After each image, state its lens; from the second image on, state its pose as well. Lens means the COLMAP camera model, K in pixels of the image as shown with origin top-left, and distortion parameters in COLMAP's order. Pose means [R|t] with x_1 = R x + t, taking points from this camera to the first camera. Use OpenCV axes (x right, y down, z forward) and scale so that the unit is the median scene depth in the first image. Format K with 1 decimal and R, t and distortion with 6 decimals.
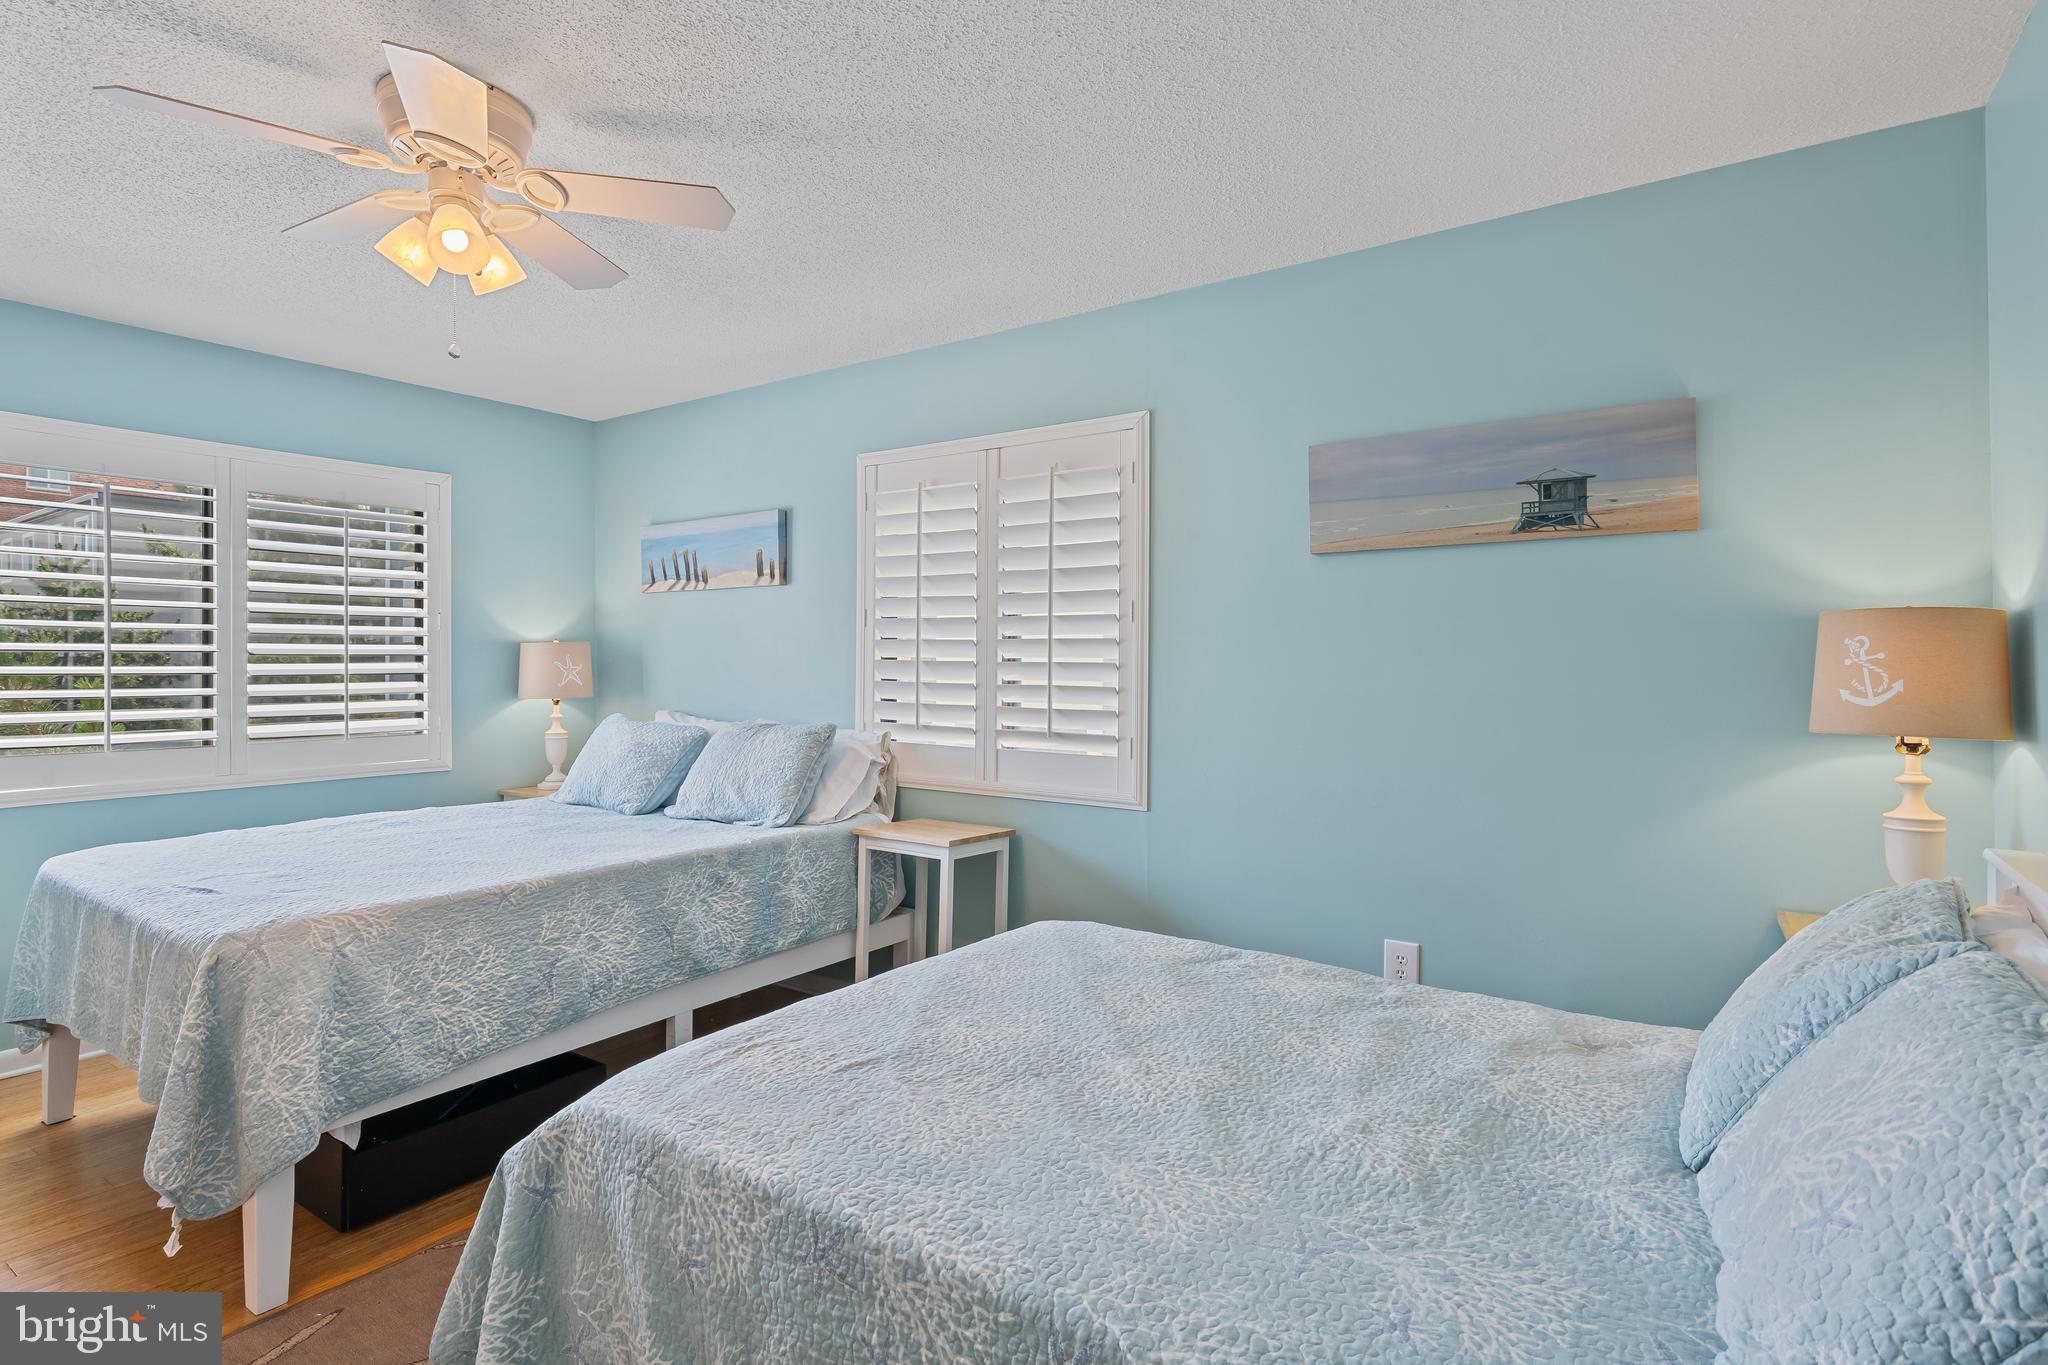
lens RADIAL K [[1030.3, 0, 1020.8], [0, 1030.3, 668.9], [0, 0, 1]] dist [-0.004536, -0.000724]
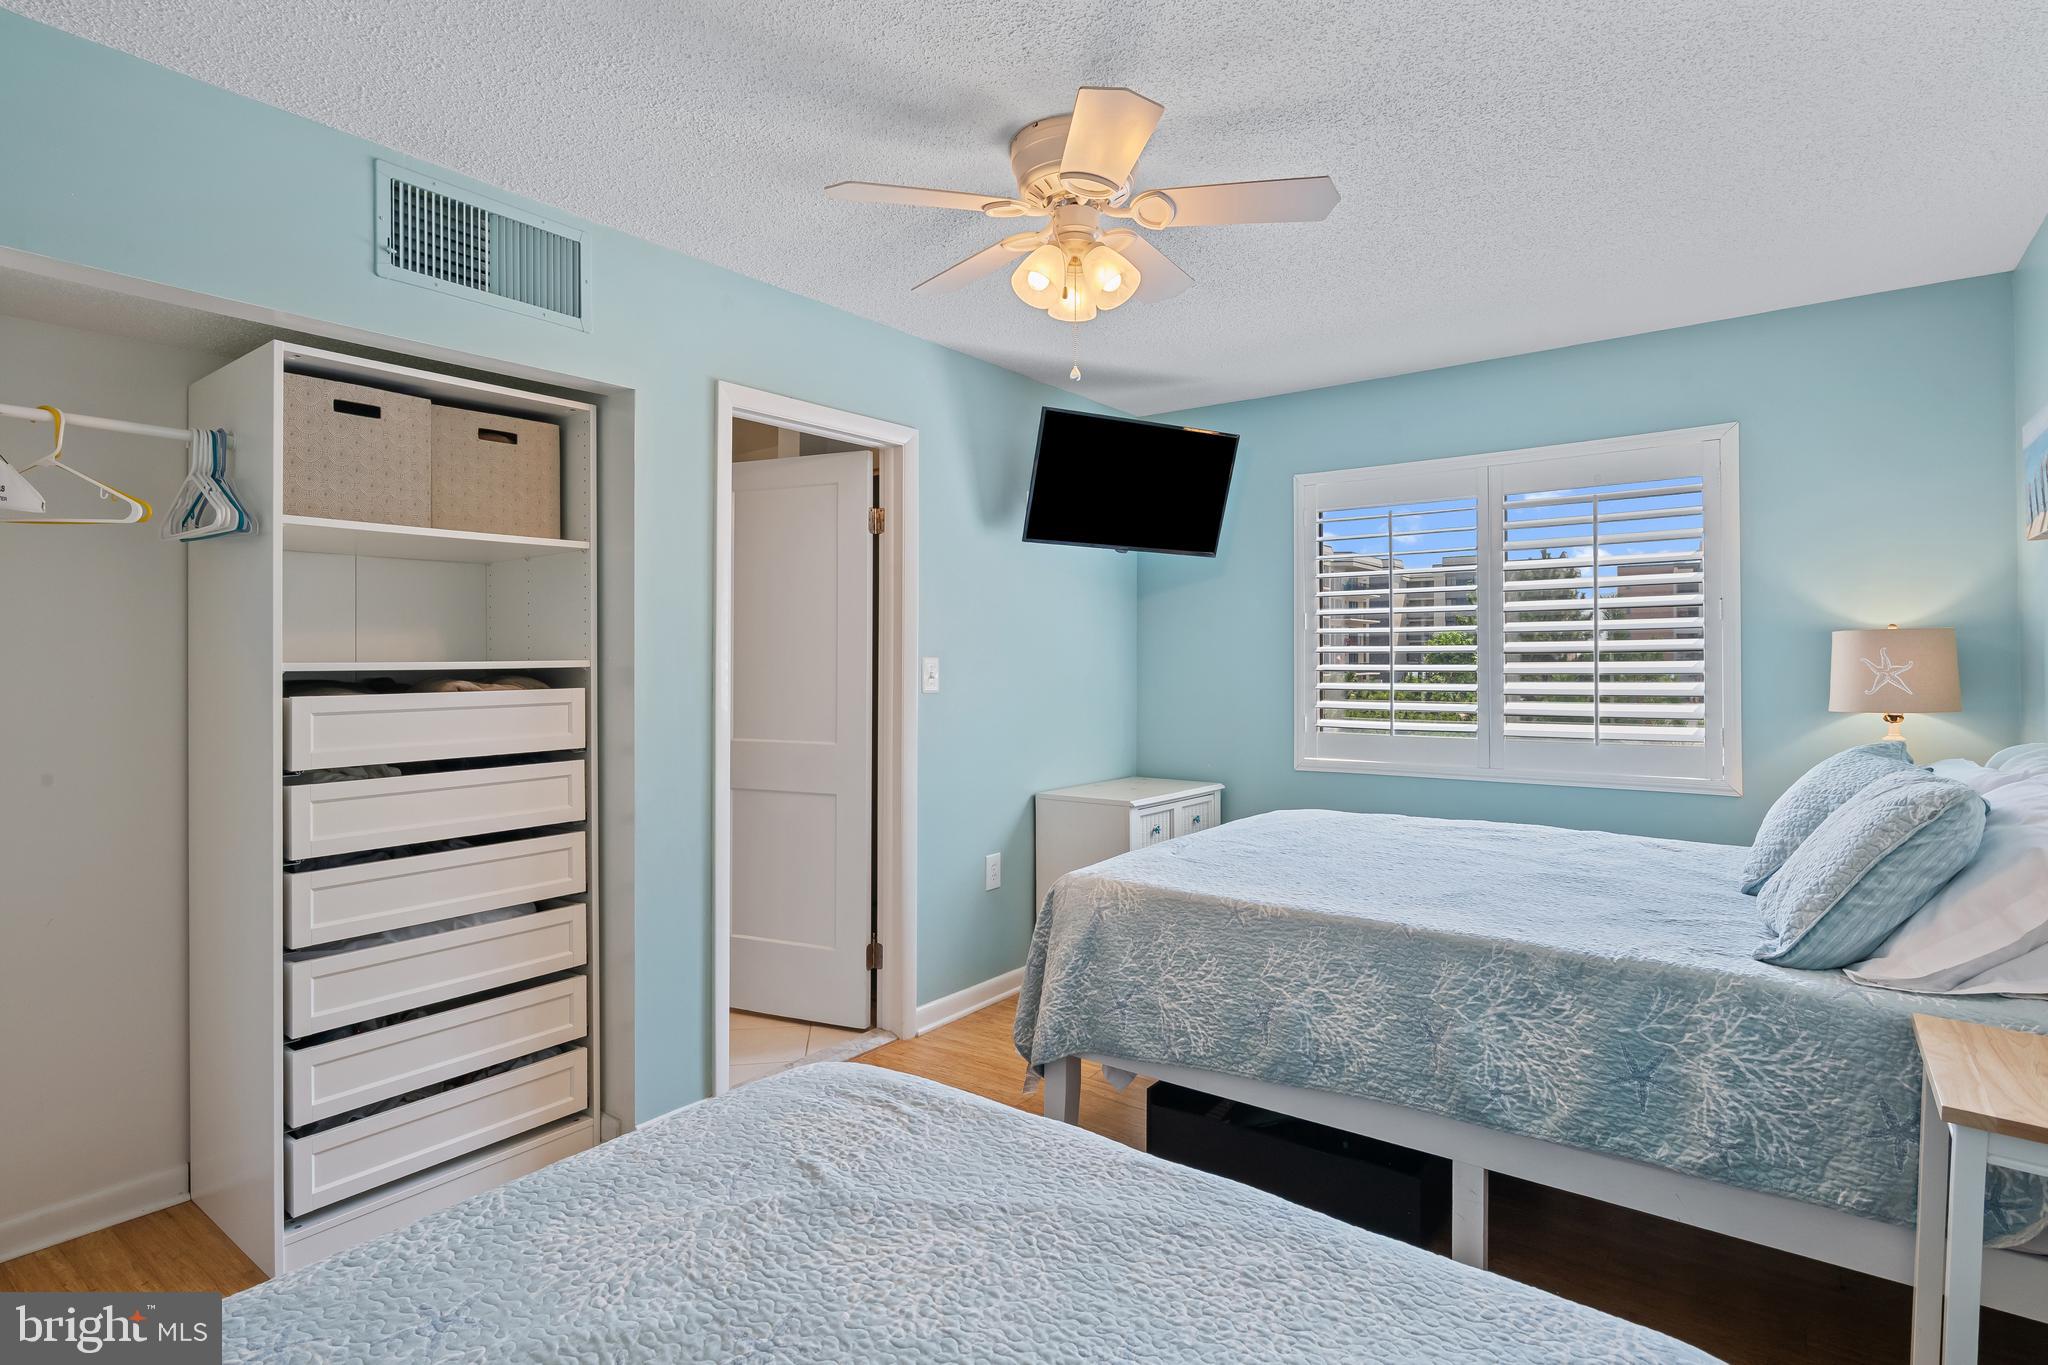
lens RADIAL K [[1030.3, 0, 1020.8], [0, 1030.3, 668.9], [0, 0, 1]] dist [-0.004536, -0.000724]
pose [[-0.042107, 0.007144, -0.999088, 0.348497], [-0.001868, 0.999972, 0.007229, -0.005635], [0.999111, 0.002171, -0.042093, 0.665555]]
